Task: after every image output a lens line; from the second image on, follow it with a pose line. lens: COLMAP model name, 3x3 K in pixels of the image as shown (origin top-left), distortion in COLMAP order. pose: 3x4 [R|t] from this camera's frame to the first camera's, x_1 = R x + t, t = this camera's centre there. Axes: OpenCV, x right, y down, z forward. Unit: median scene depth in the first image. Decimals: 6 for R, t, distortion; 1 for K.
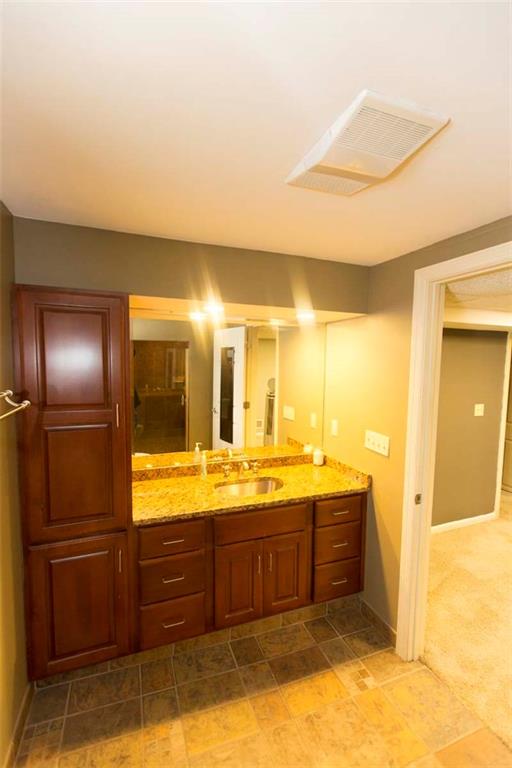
lens RADIAL K [[337.5, 0, 254.1], [0, 337.5, 385.0], [0, 0, 1]] dist [0.001655, -0.000482]
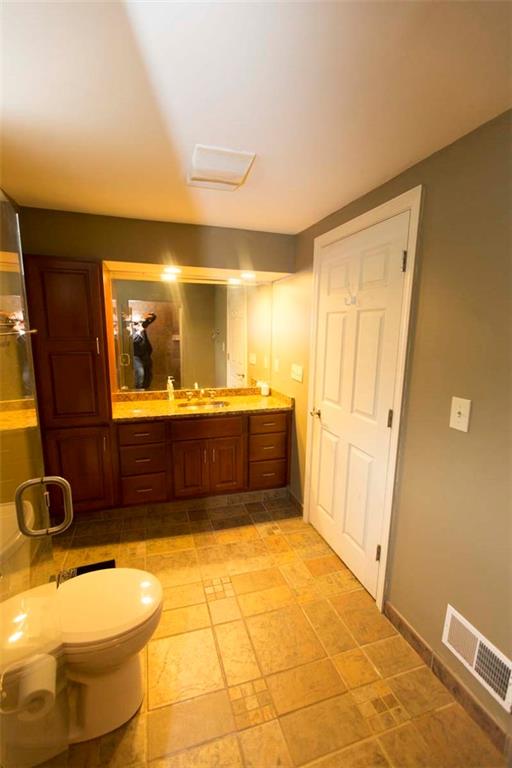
lens RADIAL K [[337.5, 0, 254.2], [0, 337.5, 385.0], [0, 0, 1]] dist [0.001655, -0.000482]
pose [[0.998669, 0.006012, -0.051223, 0.273513], [-0.000896, 0.995056, 0.099315, 0.089397], [0.051567, -0.099137, 0.993737, -0.342044]]
